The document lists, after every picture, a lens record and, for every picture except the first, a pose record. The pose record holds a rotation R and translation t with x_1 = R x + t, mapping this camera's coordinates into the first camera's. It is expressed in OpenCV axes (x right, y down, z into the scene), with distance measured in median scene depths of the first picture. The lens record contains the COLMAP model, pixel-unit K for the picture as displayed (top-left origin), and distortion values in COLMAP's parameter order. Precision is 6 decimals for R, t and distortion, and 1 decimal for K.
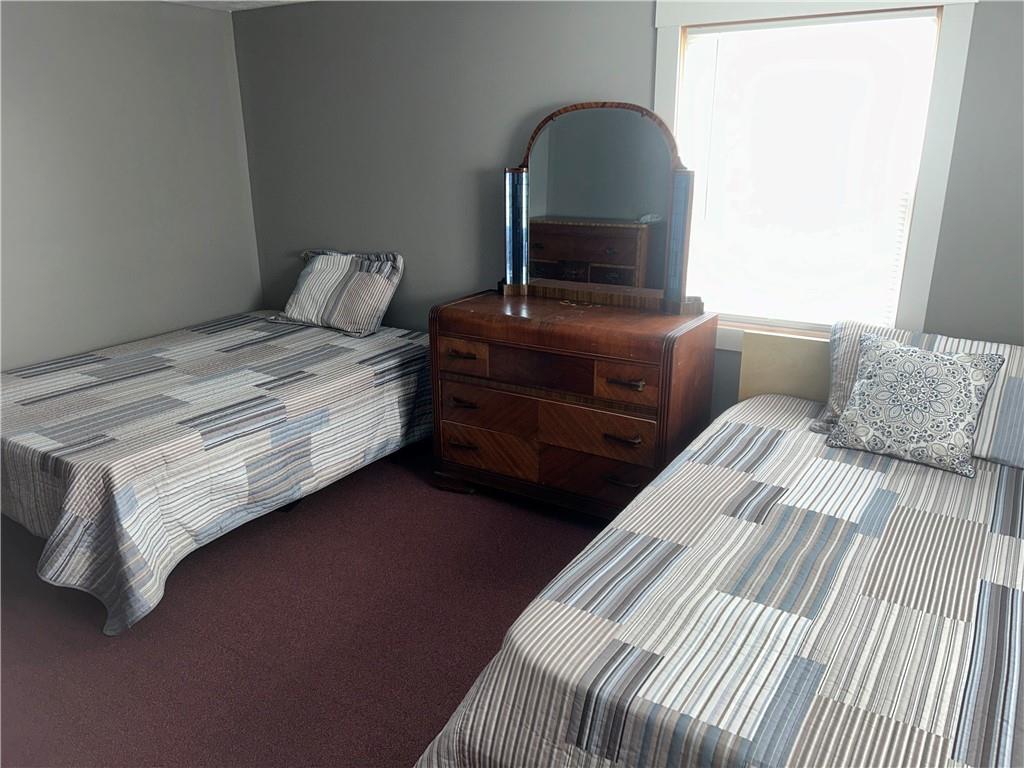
lens RADIAL K [[781.5, 0, 523.1], [0, 781.5, 385.4], [0, 0, 1]] dist [0.051036, -0.047965]
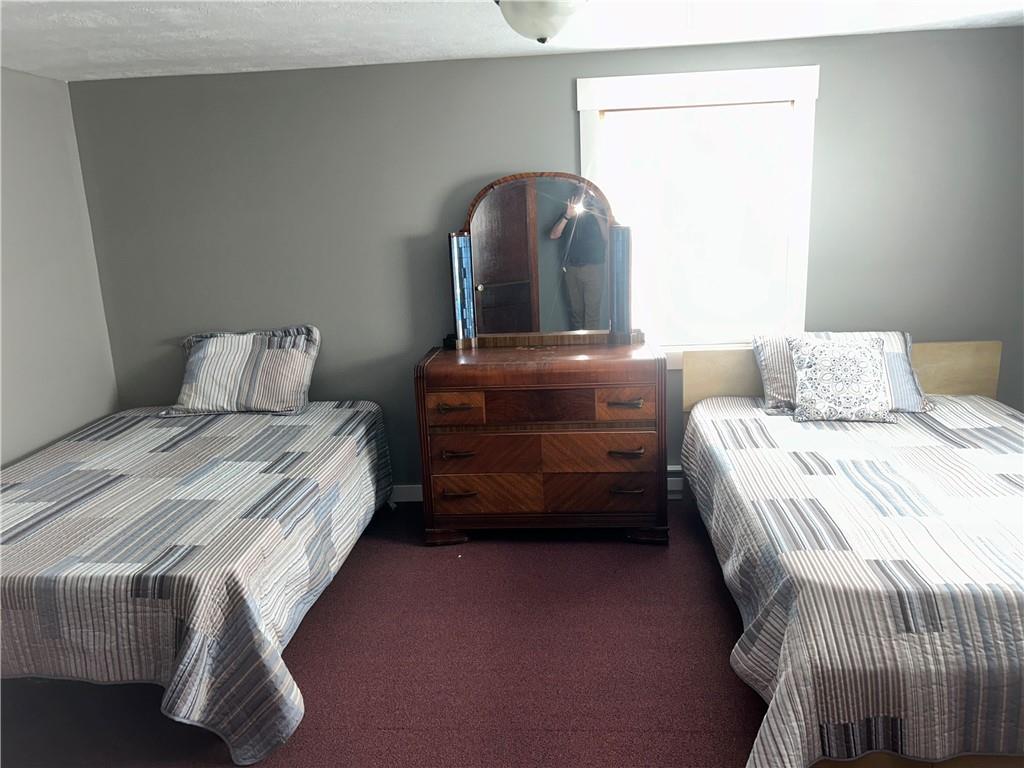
lens RADIAL K [[781.5, 0, 523.1], [0, 781.5, 385.4], [0, 0, 1]] dist [0.051036, -0.047965]
pose [[0.877651, -0.136539, 0.459440, -0.477676], [0.178584, 0.982699, -0.049099, 0.000147], [-0.444787, 0.125141, 0.886851, 0.027182]]
